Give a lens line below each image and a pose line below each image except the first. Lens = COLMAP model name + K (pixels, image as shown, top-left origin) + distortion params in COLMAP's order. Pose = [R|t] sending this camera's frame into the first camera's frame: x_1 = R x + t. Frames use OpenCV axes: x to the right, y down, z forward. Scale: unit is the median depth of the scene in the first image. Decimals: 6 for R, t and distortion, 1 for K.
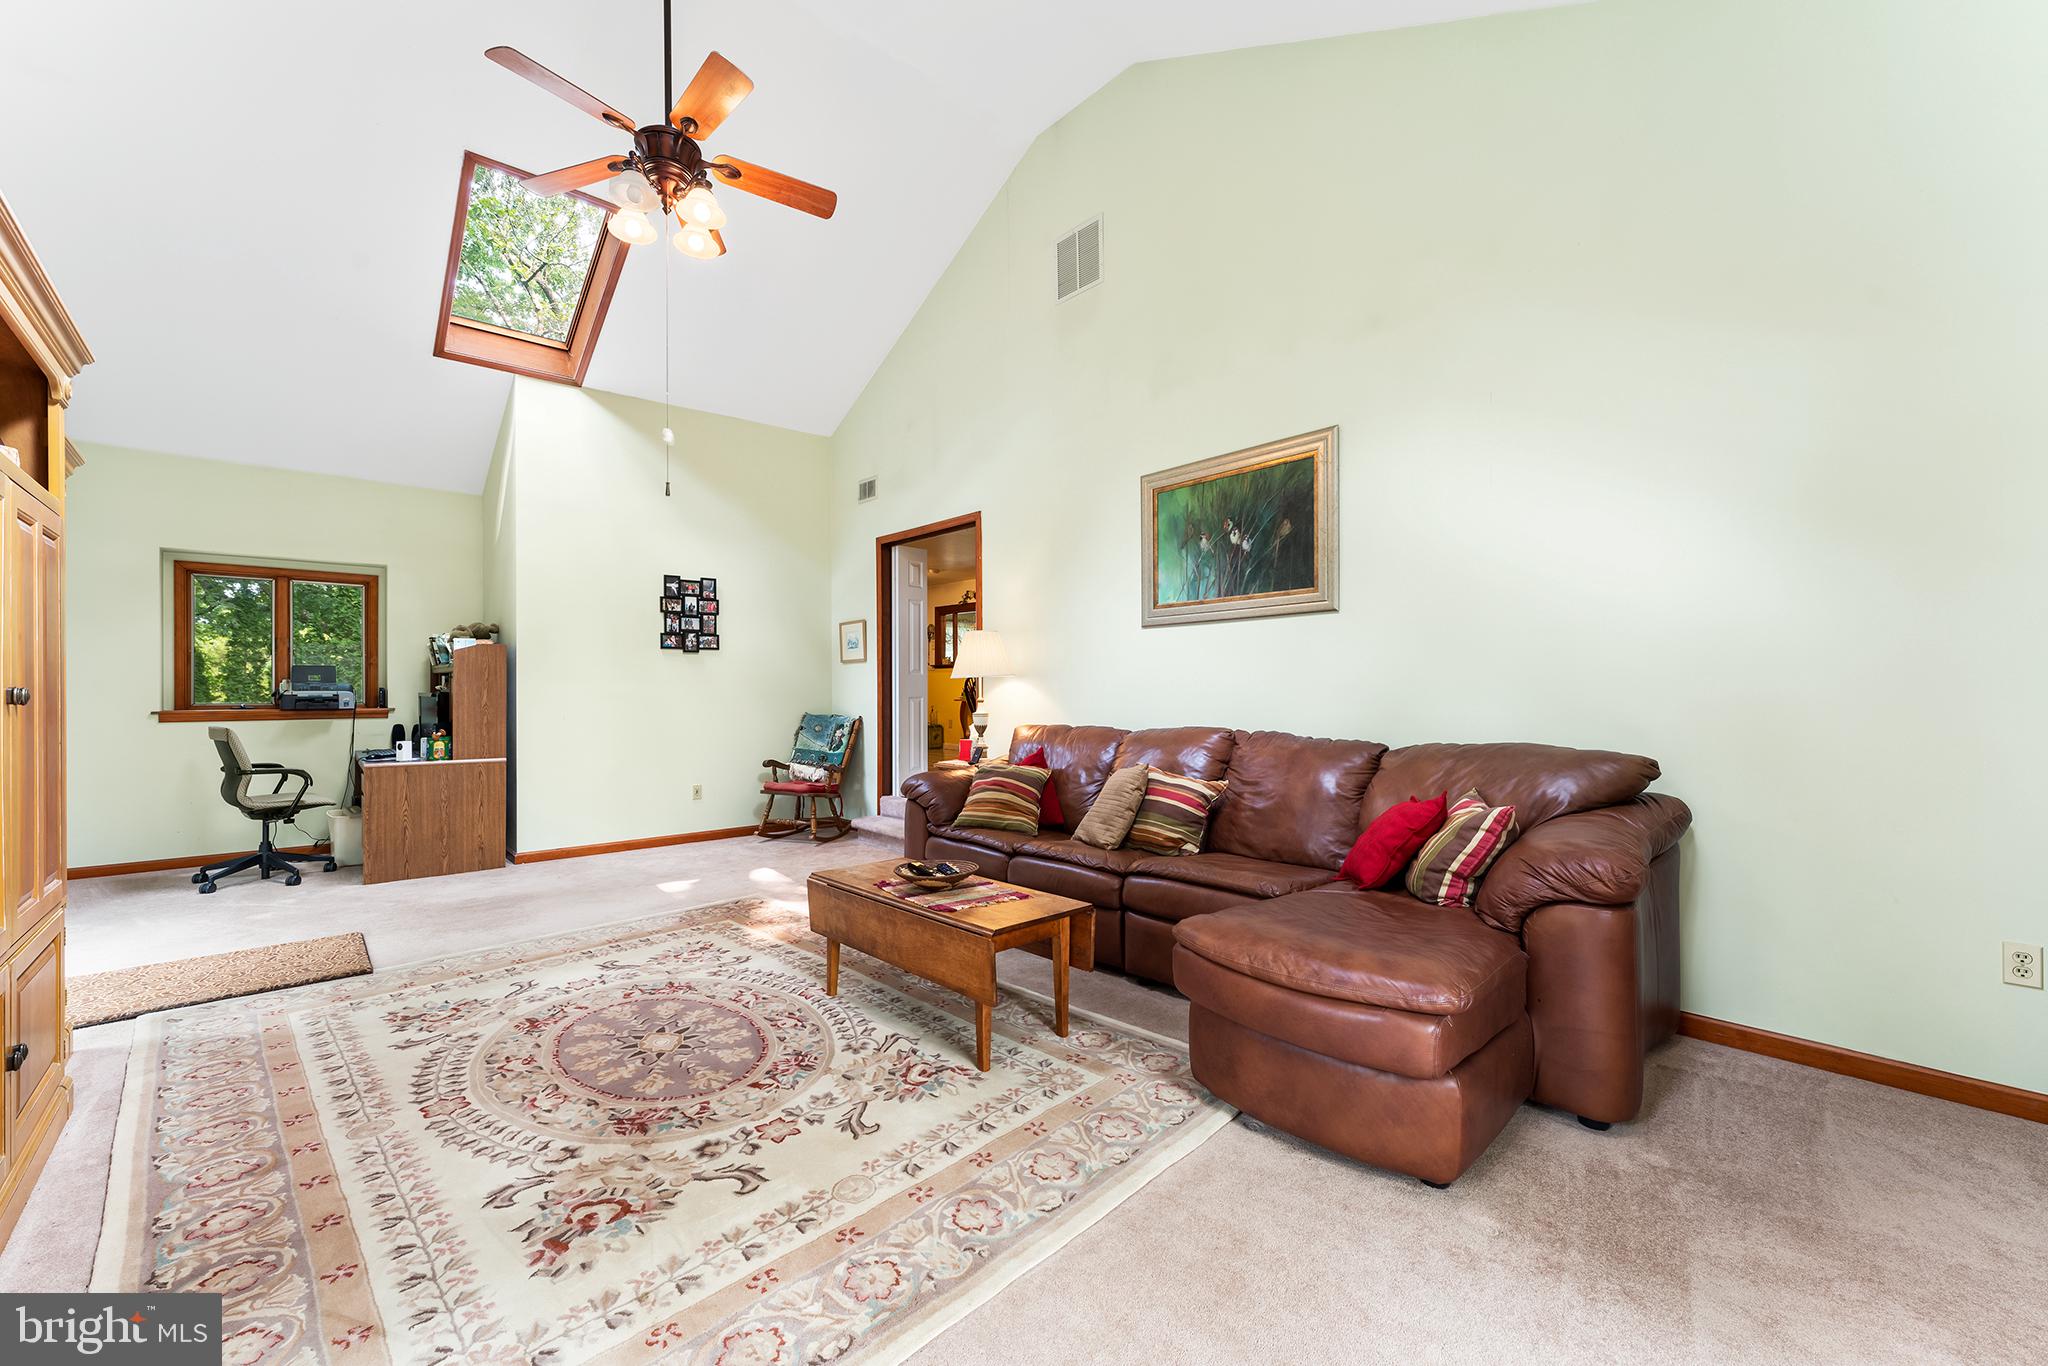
lens RADIAL K [[829.5, 0, 1024.0], [0, 829.5, 683.0], [0, 0, 1]] dist [0.001425, 0.000555]
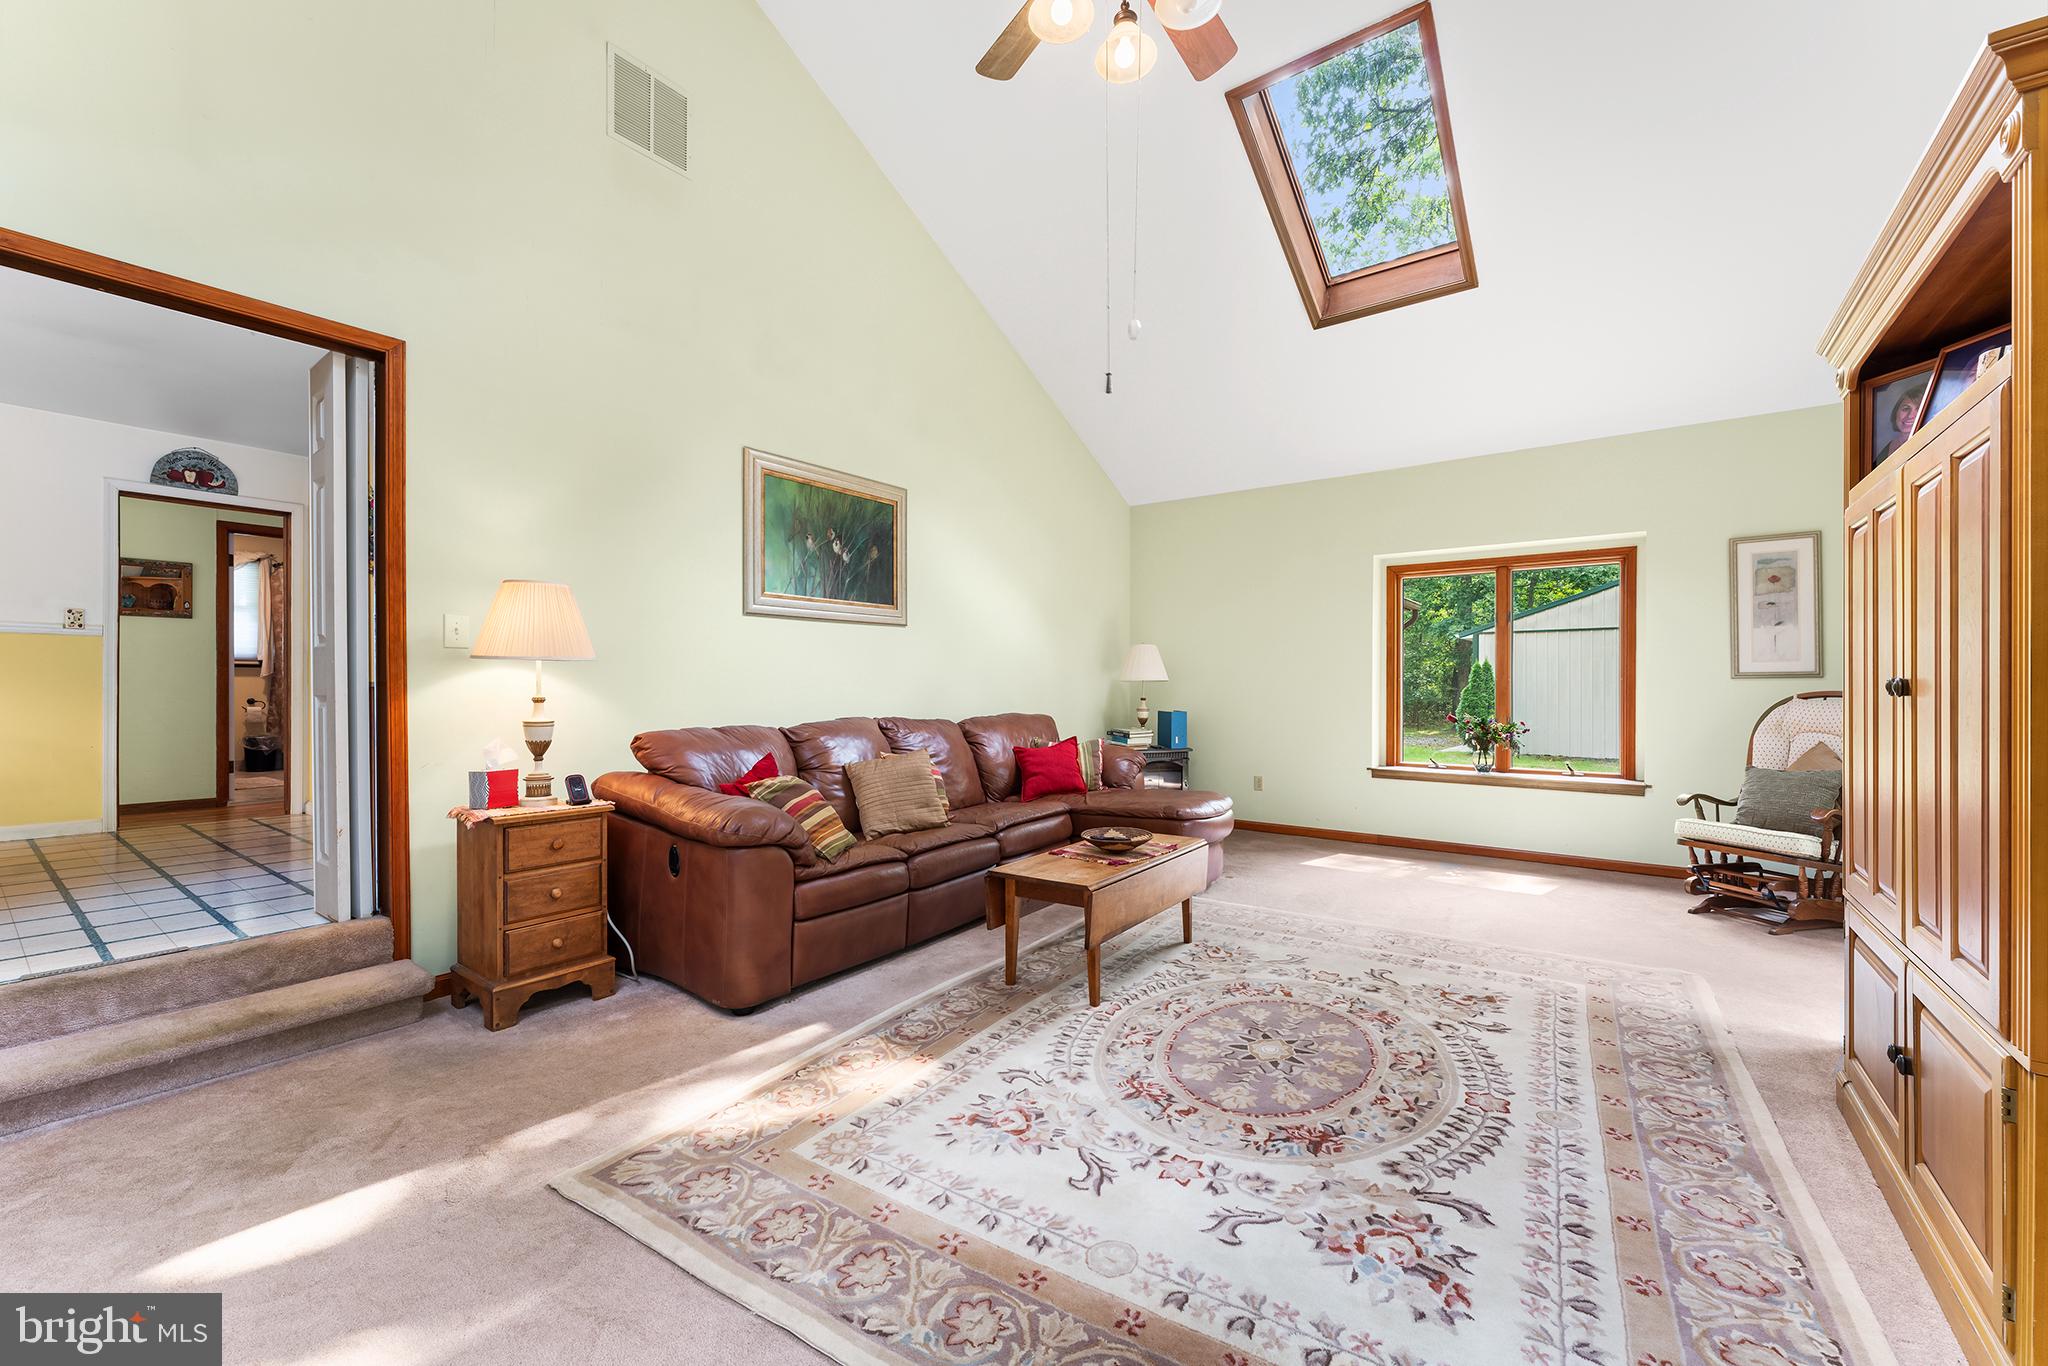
lens RADIAL K [[807.2, 0, 1017.7], [0, 807.2, 684.4], [0, 0, 1]] dist [-0.000170, -0.000149]
pose [[-0.197247, 0.004539, 0.980343, -1.223126], [-0.008622, 0.999943, -0.006365, 0.019222], [-0.980316, -0.009707, -0.197197, 1.392370]]
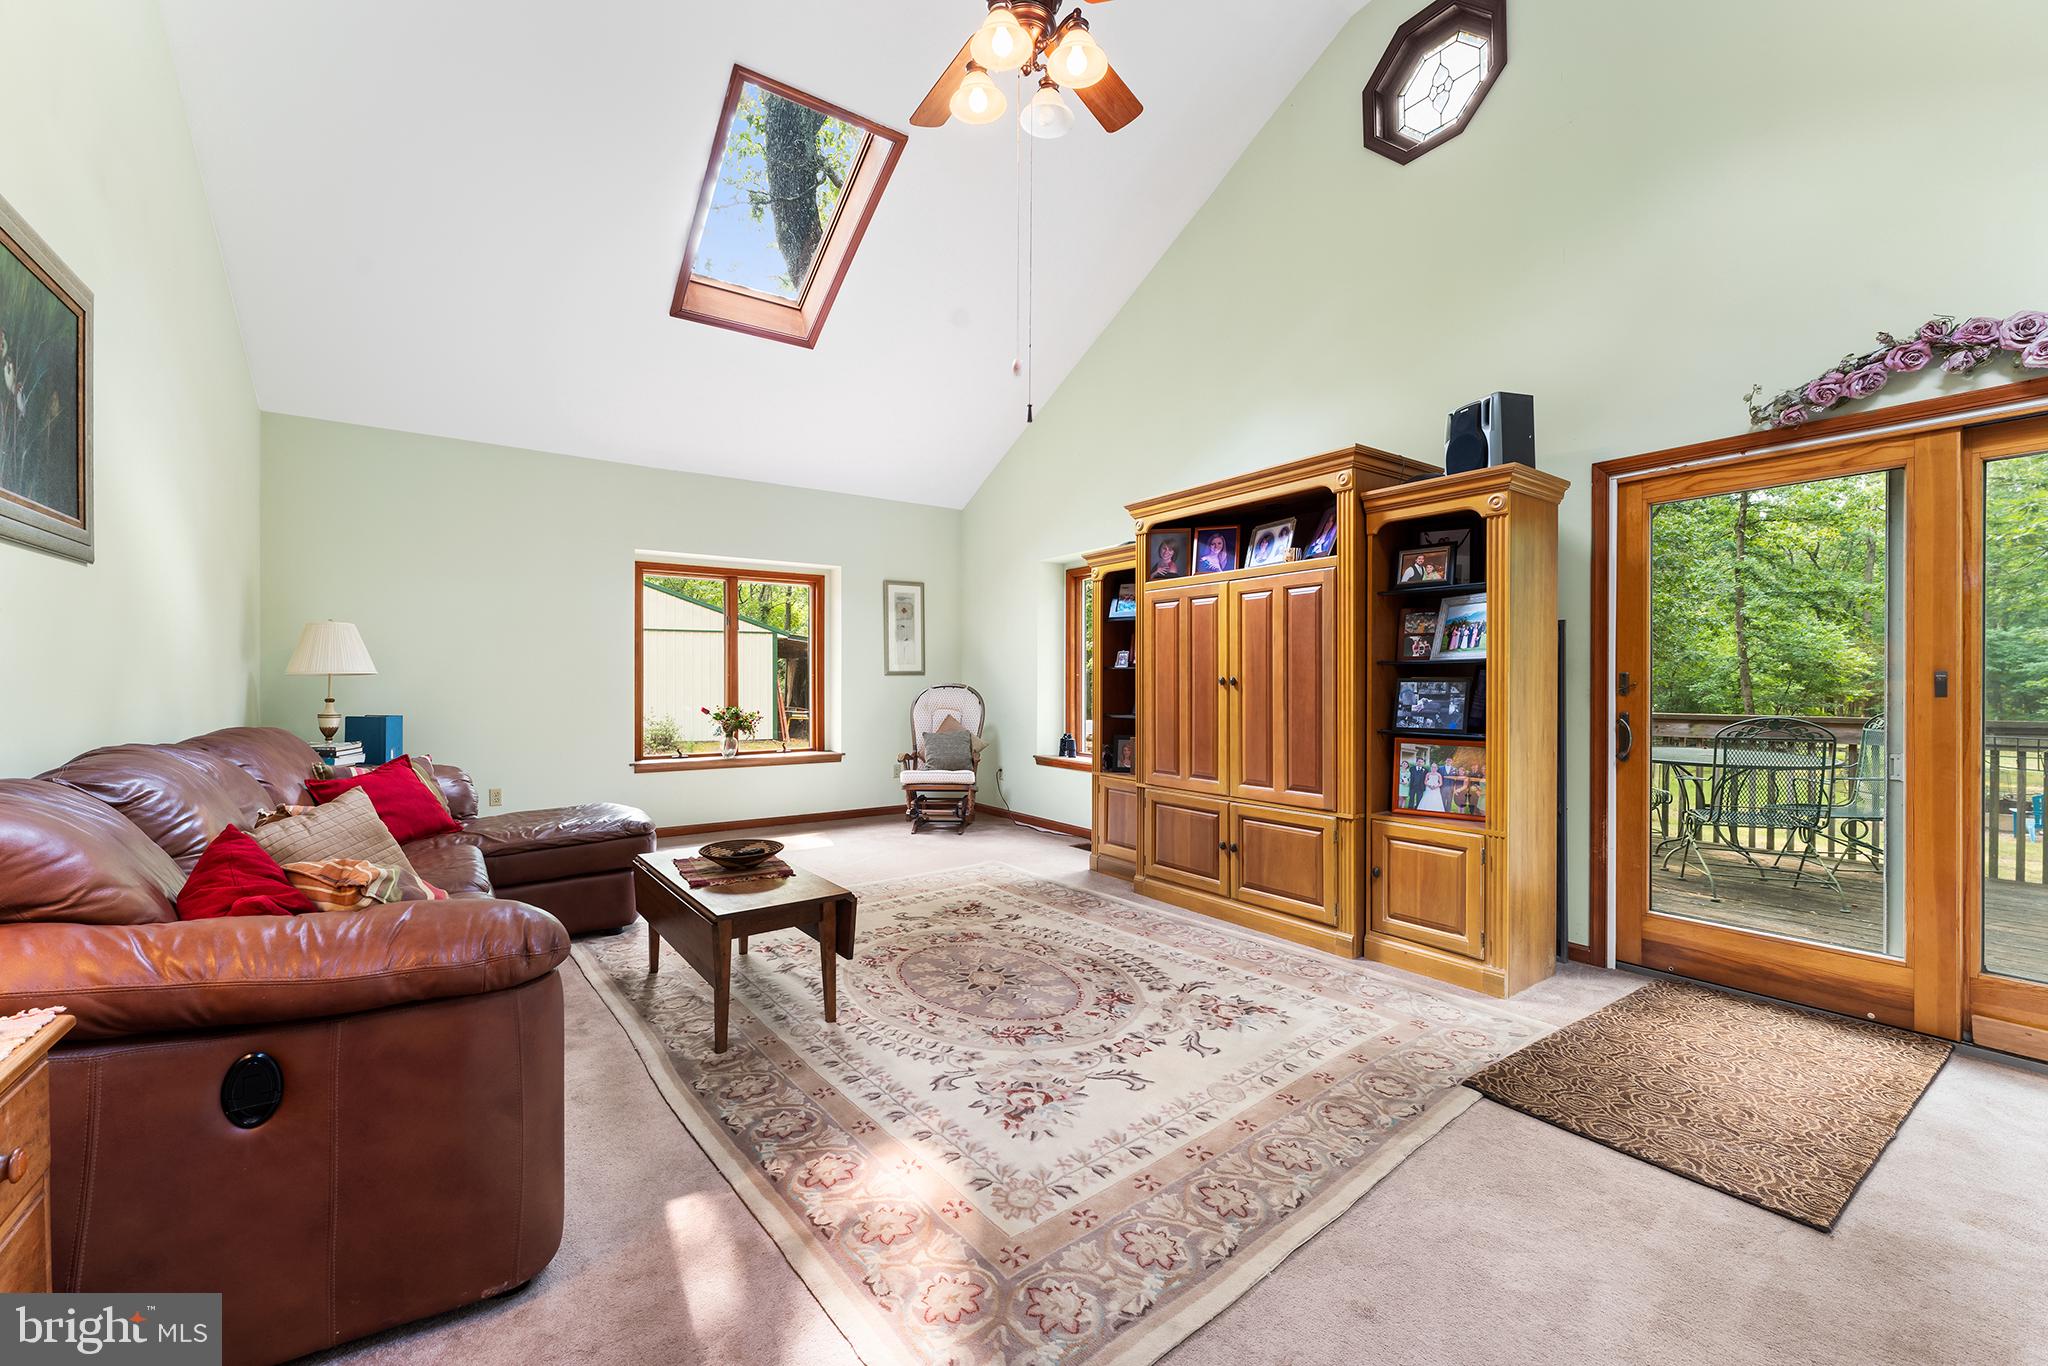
lens RADIAL K [[813.0, 0, 1012.4], [0, 813.0, 683.4], [0, 0, 1]] dist [0.000142, -0.000104]
pose [[-0.991557, 0.003619, 0.129619, -0.589645], [0.003042, 0.999985, -0.004645, 0.021250], [-0.129634, -0.004211, -0.991553, 2.015141]]
